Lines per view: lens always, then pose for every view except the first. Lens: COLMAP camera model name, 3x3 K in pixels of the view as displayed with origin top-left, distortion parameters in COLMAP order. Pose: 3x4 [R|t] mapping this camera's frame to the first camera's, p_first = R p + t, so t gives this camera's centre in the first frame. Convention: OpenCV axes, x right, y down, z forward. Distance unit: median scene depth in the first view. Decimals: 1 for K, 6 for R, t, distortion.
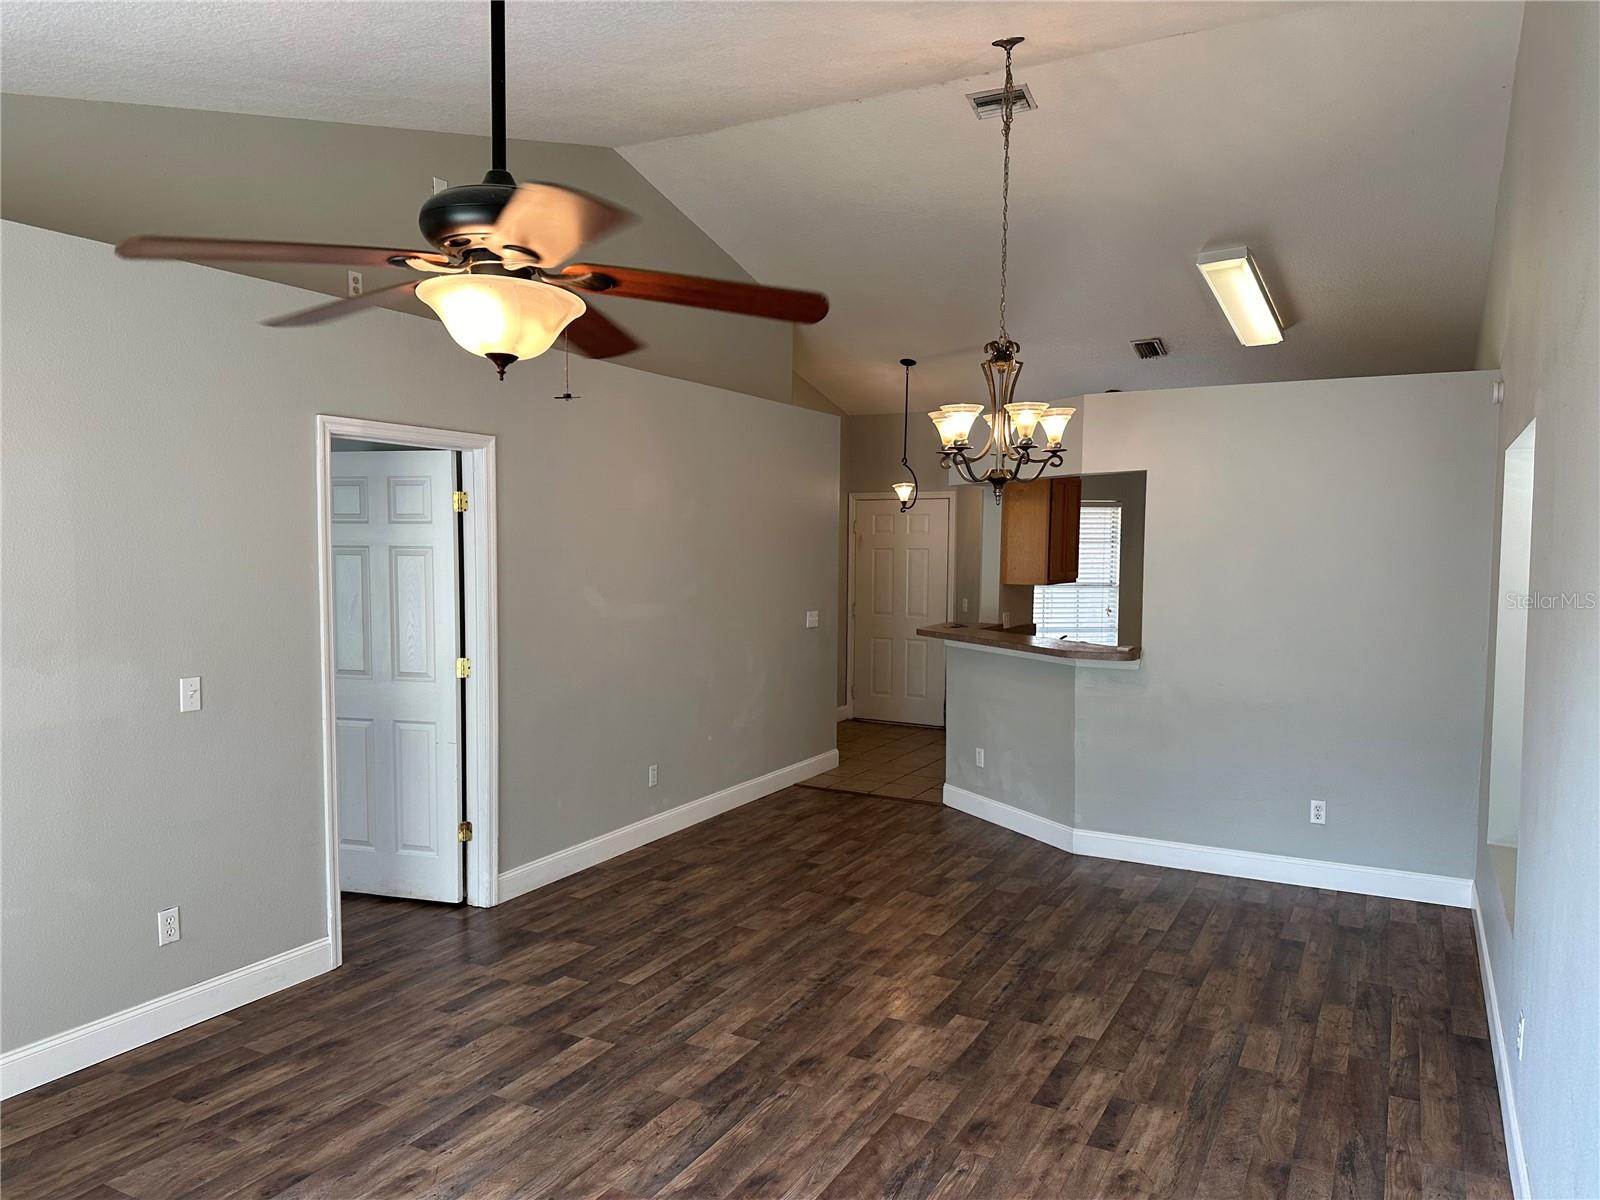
lens RADIAL K [[1112.1, 0, 800.1], [0, 1112.1, 603.5], [0, 0, 1]] dist [-0.003234, -0.001807]
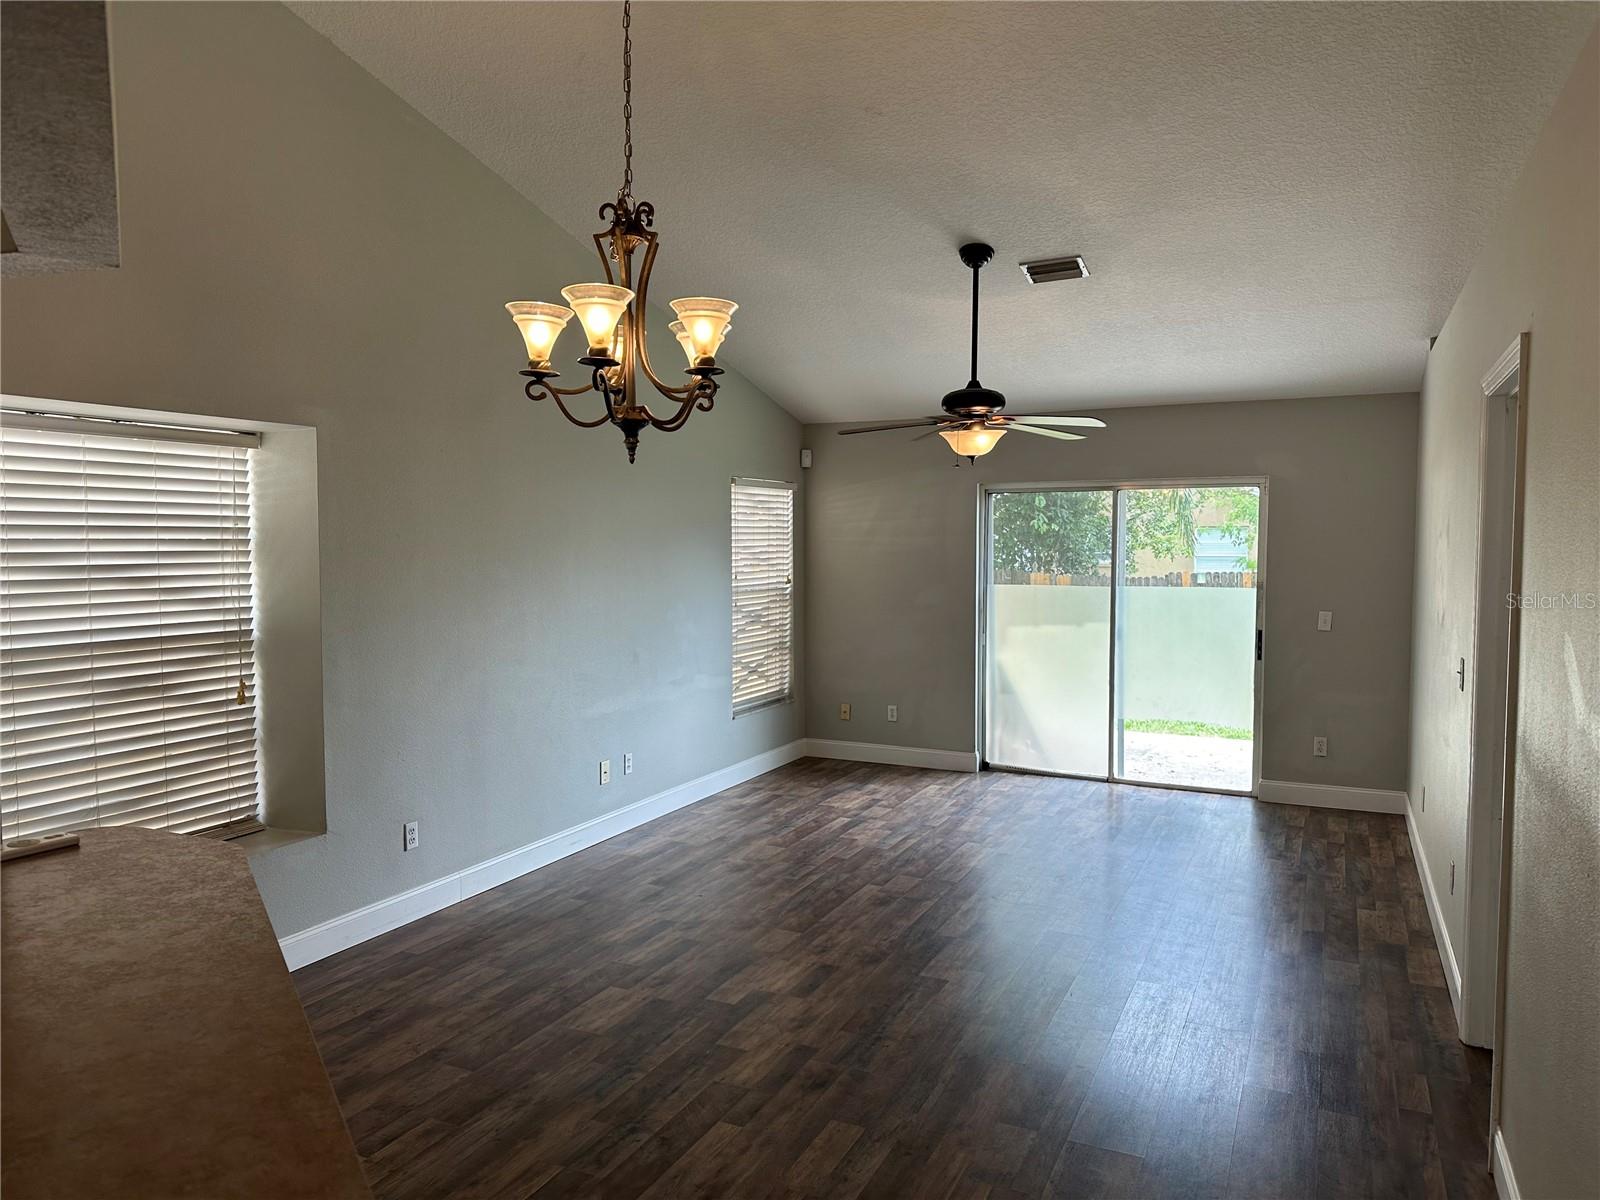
lens RADIAL K [[1112.1, 0, 799.7], [0, 1112.1, 601.3], [0, 0, 1]] dist [-0.003234, -0.001807]
pose [[-0.998446, -0.006134, -0.055383, 0.145174], [-0.012330, 0.993605, 0.112233, -0.102282], [0.054340, 0.112742, -0.992137, 2.019714]]
